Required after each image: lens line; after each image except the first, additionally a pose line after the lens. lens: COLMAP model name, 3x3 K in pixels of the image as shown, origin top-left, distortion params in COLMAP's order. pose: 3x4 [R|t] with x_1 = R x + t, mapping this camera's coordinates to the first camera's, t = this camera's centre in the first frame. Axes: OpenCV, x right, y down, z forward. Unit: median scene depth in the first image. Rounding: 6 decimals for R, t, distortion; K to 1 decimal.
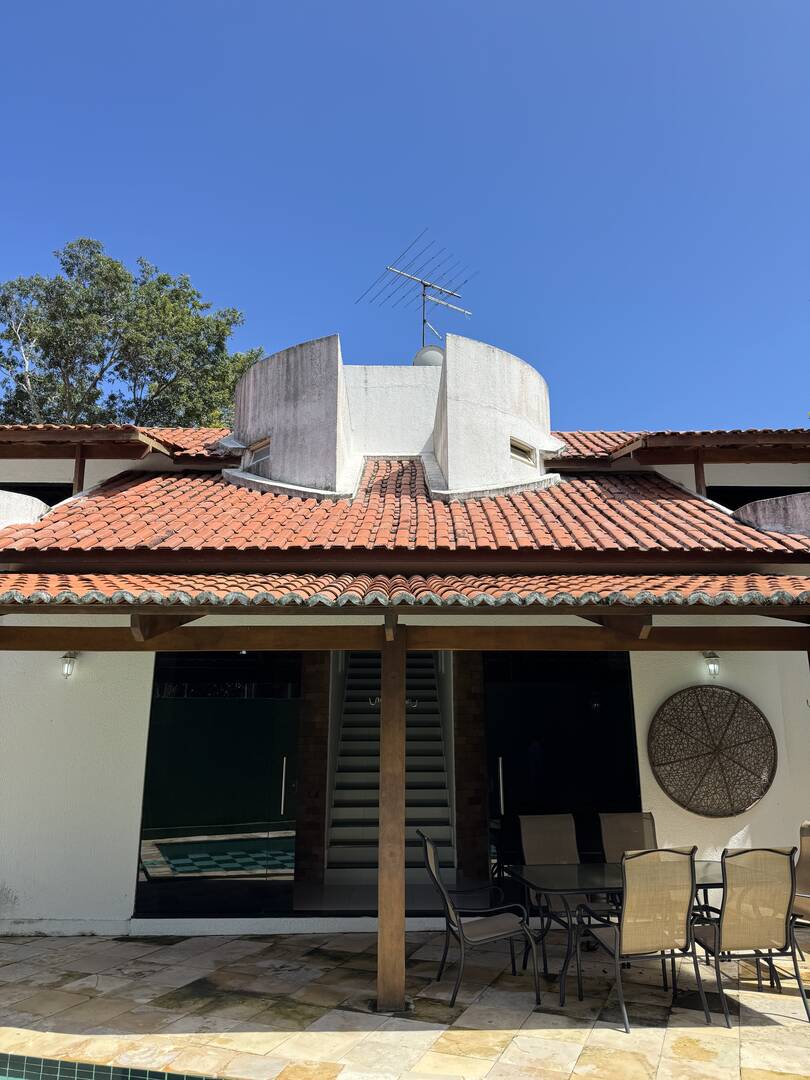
lens RADIAL K [[752.7, 0, 405.6], [0, 752.7, 526.7], [0, 0, 1]] dist [0.107617, -0.162360]
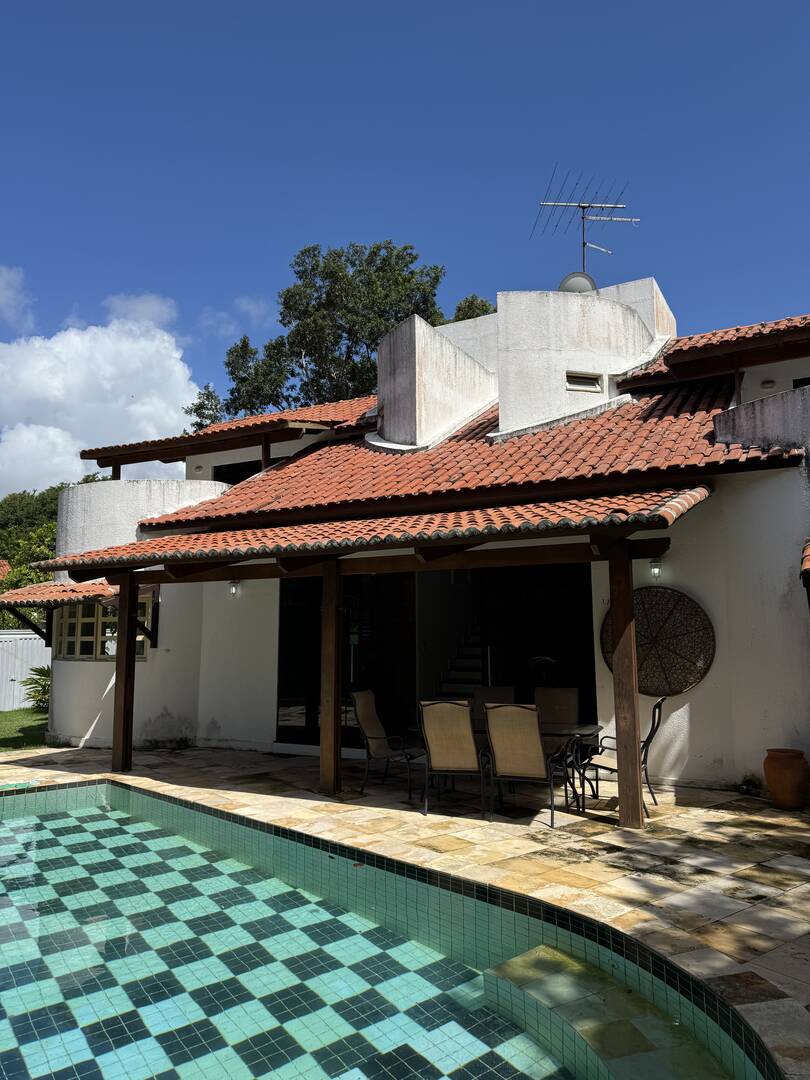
lens RADIAL K [[752.7, 0, 405.6], [0, 752.7, 526.7], [0, 0, 1]] dist [0.107617, -0.162360]
pose [[0.859678, -0.073748, -0.505485, 0.525660], [0.137056, 0.986543, 0.089158, -0.027322], [0.492108, -0.145927, 0.858216, -0.122243]]
